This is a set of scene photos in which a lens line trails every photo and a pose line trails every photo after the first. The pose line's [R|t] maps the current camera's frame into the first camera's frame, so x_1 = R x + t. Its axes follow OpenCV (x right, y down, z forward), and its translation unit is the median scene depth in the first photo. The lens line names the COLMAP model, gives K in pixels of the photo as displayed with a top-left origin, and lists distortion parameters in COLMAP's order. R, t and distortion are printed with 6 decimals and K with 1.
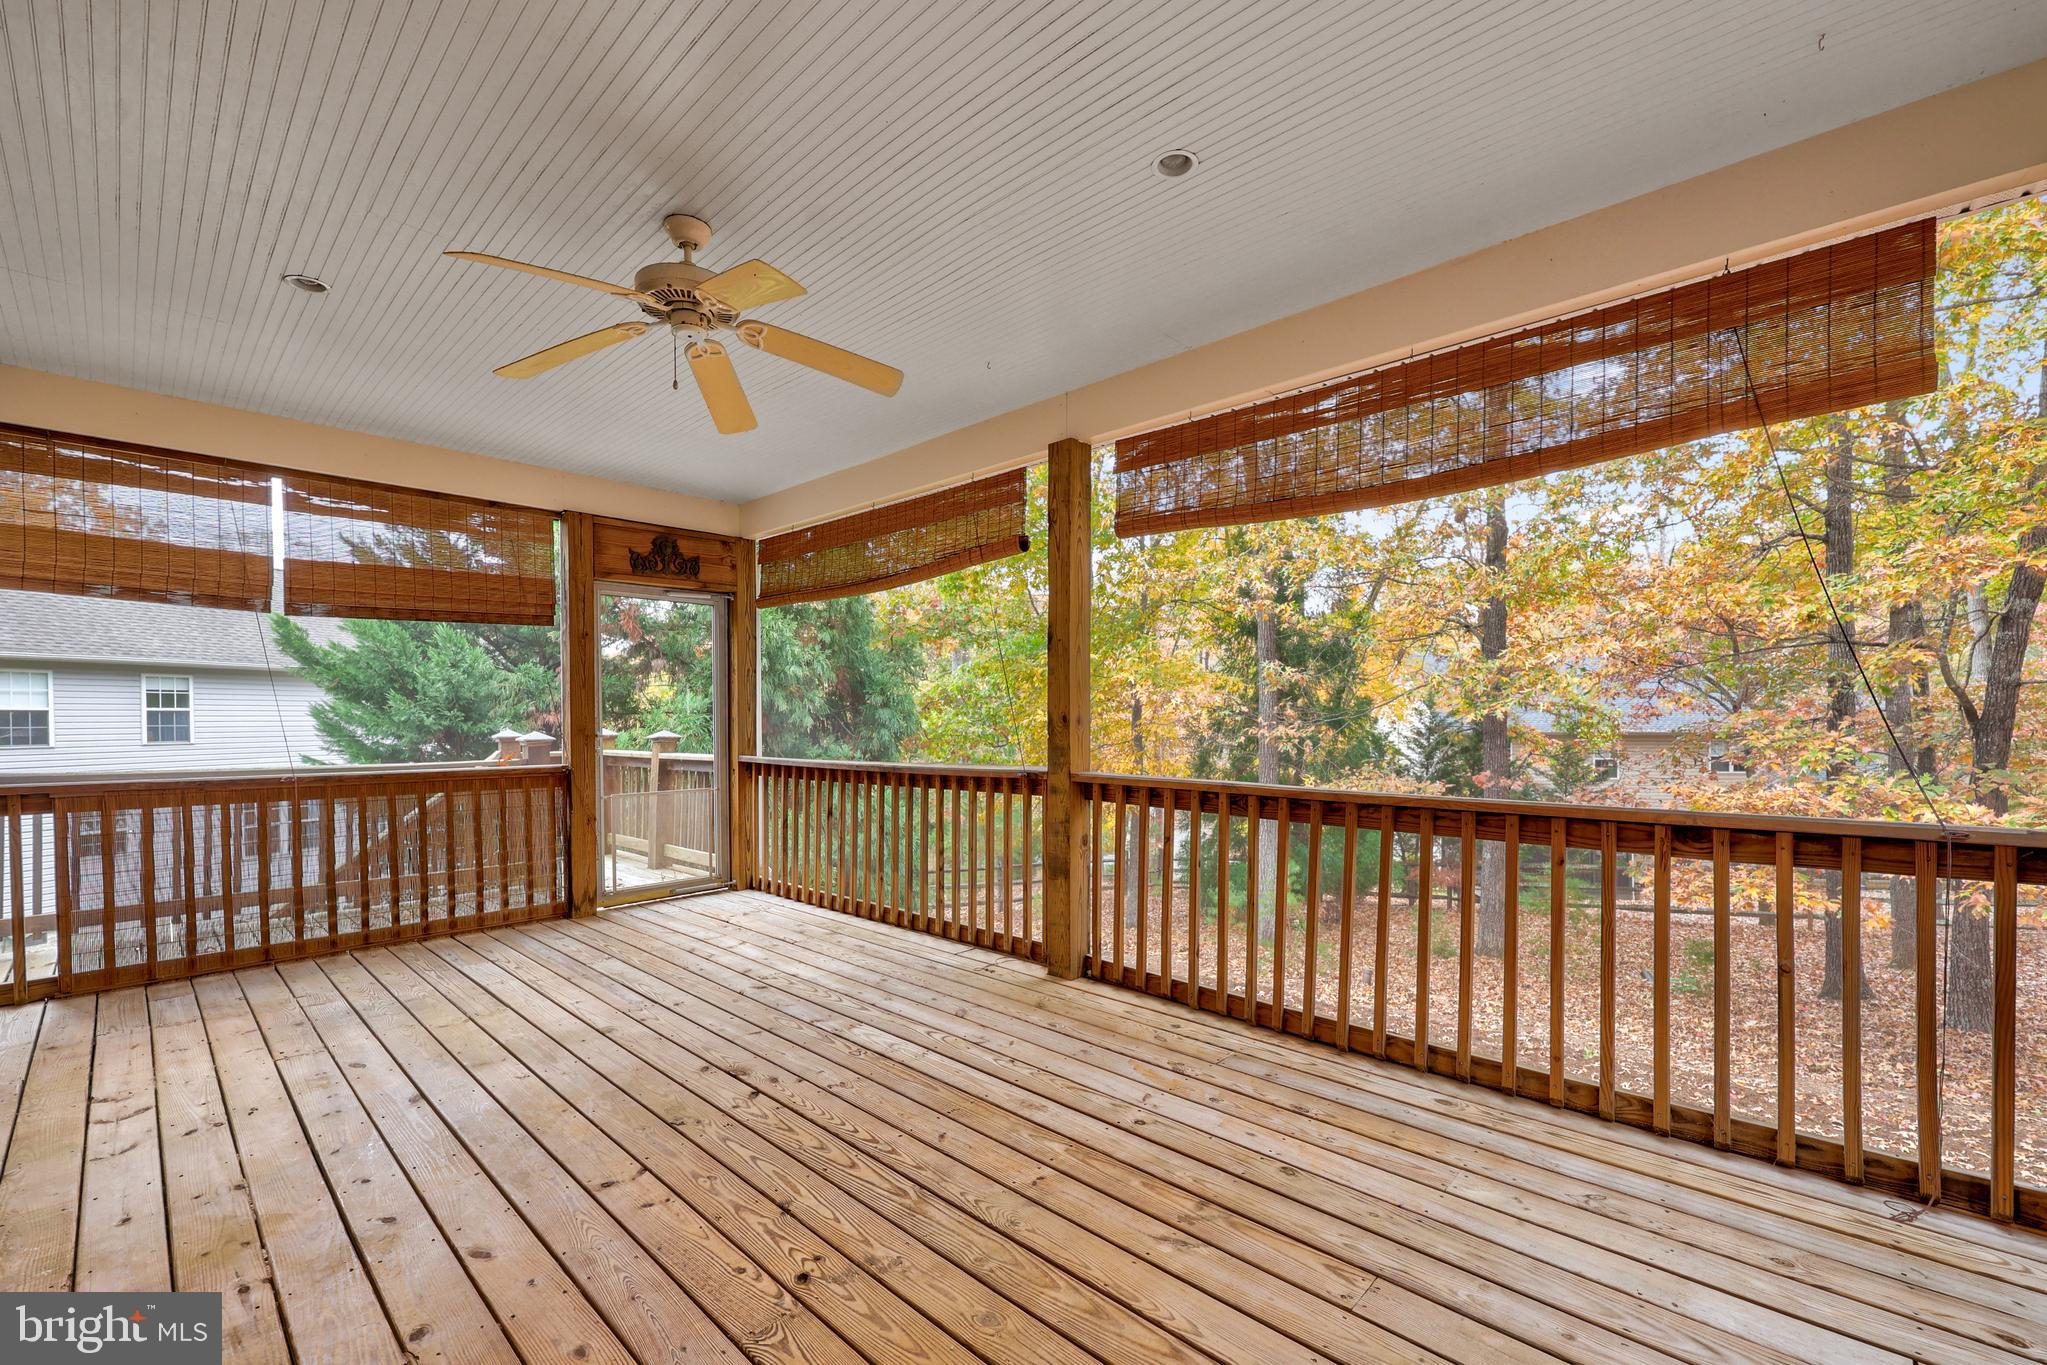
lens RADIAL K [[840.0, 0, 1025.5], [0, 840.0, 733.5], [0, 0, 1]] dist [-0.014077, -0.000272]
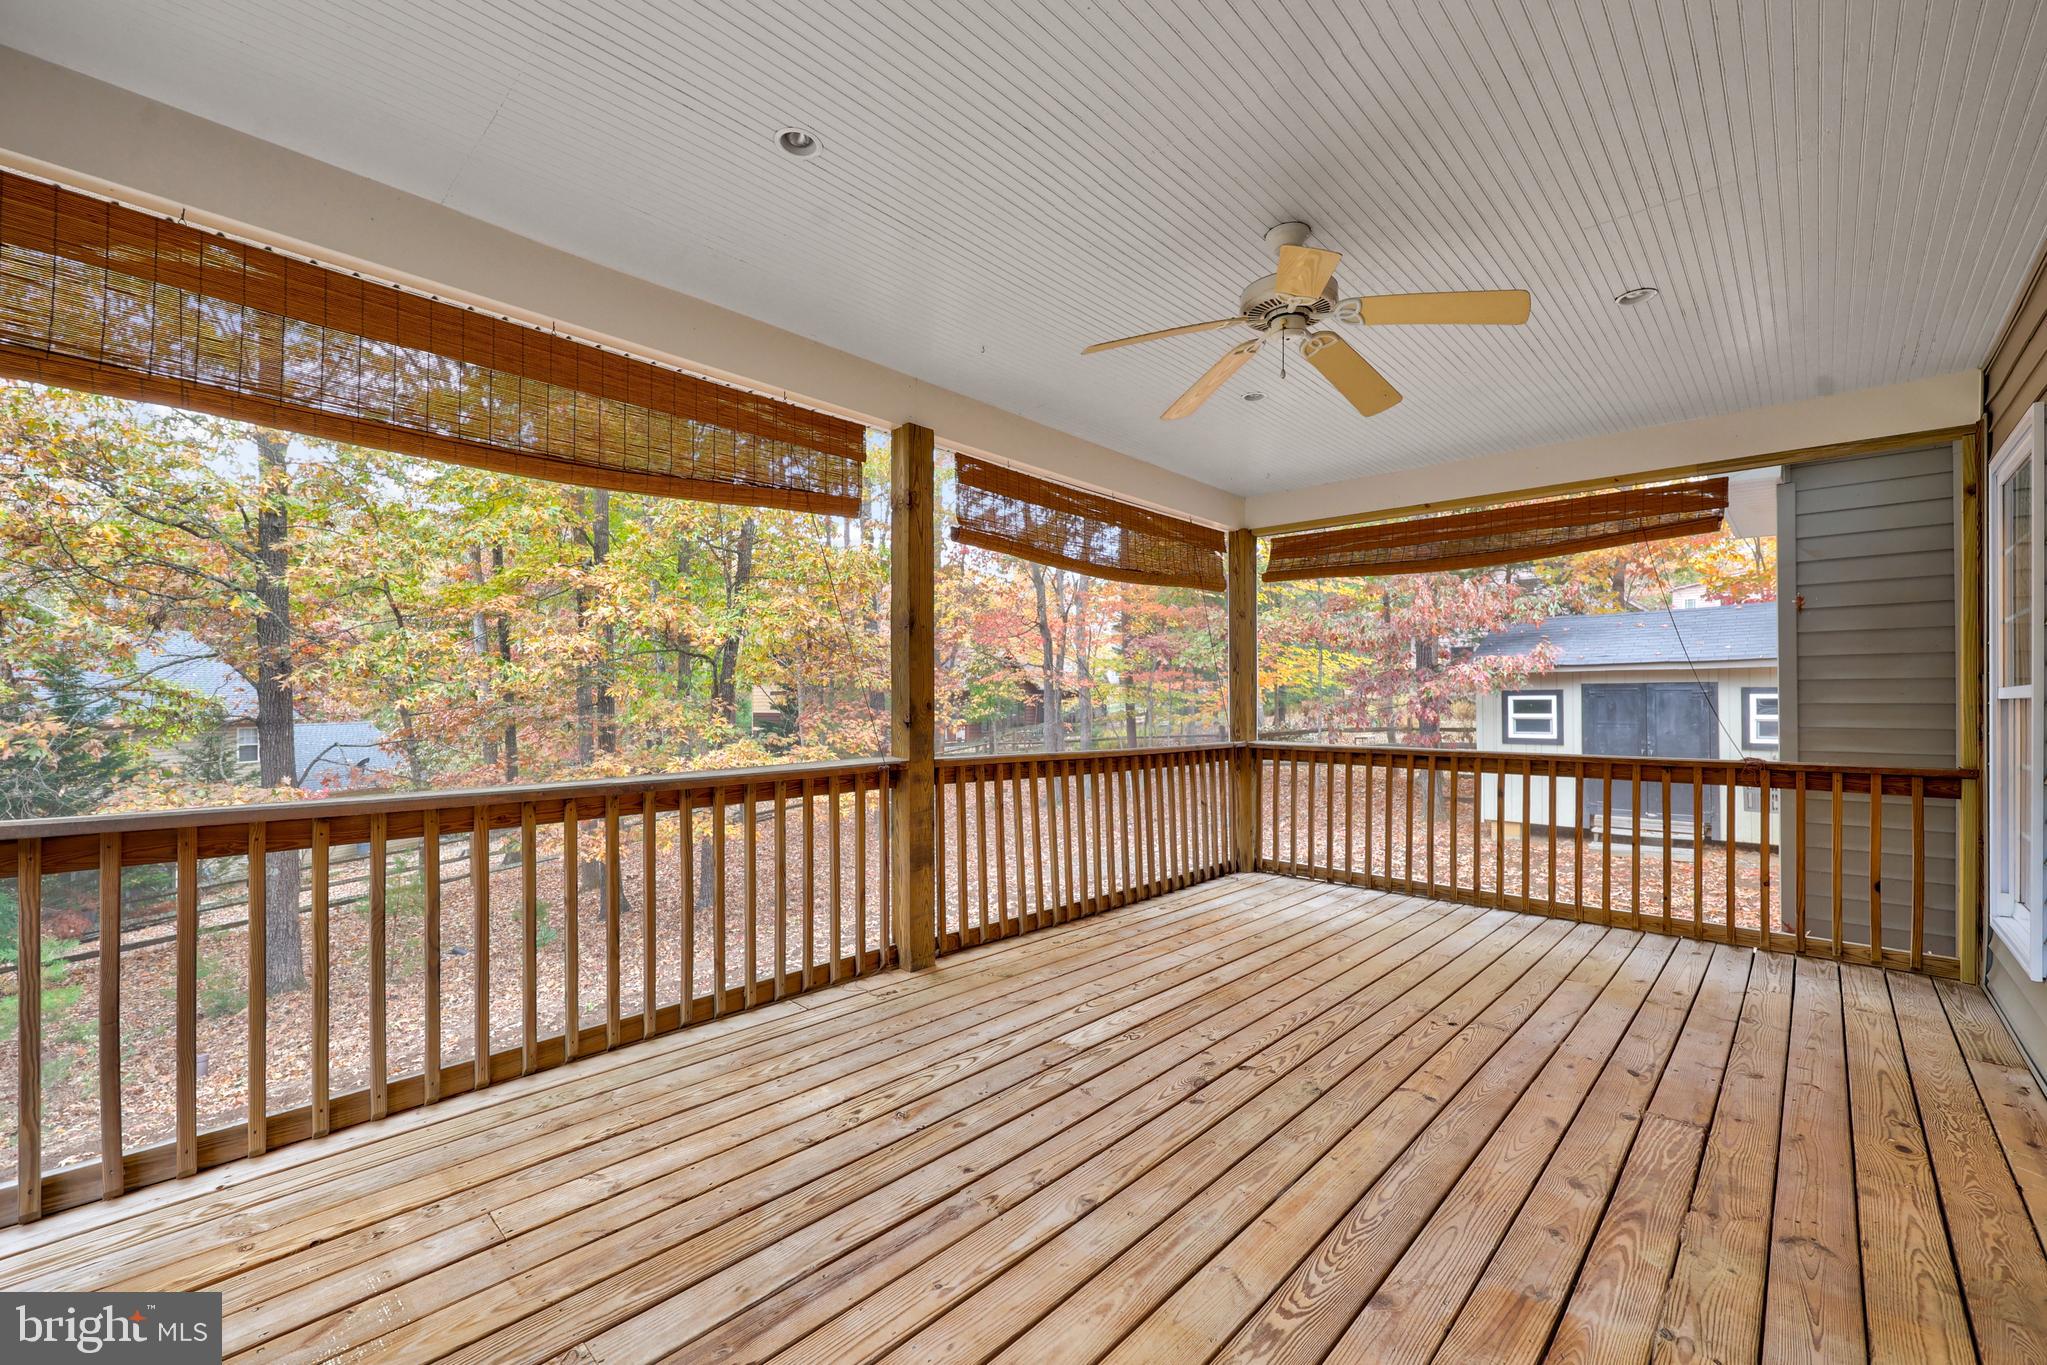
lens RADIAL K [[840.0, 0, 1034.0], [0, 840.0, 706.1], [0, 0, 1]] dist [0.003943, 0.000549]
pose [[0.006951, -0.007617, 0.999947, -1.154127], [0.013089, 0.999886, 0.007526, -0.028532], [-0.999890, 0.013036, 0.007050, 1.046590]]
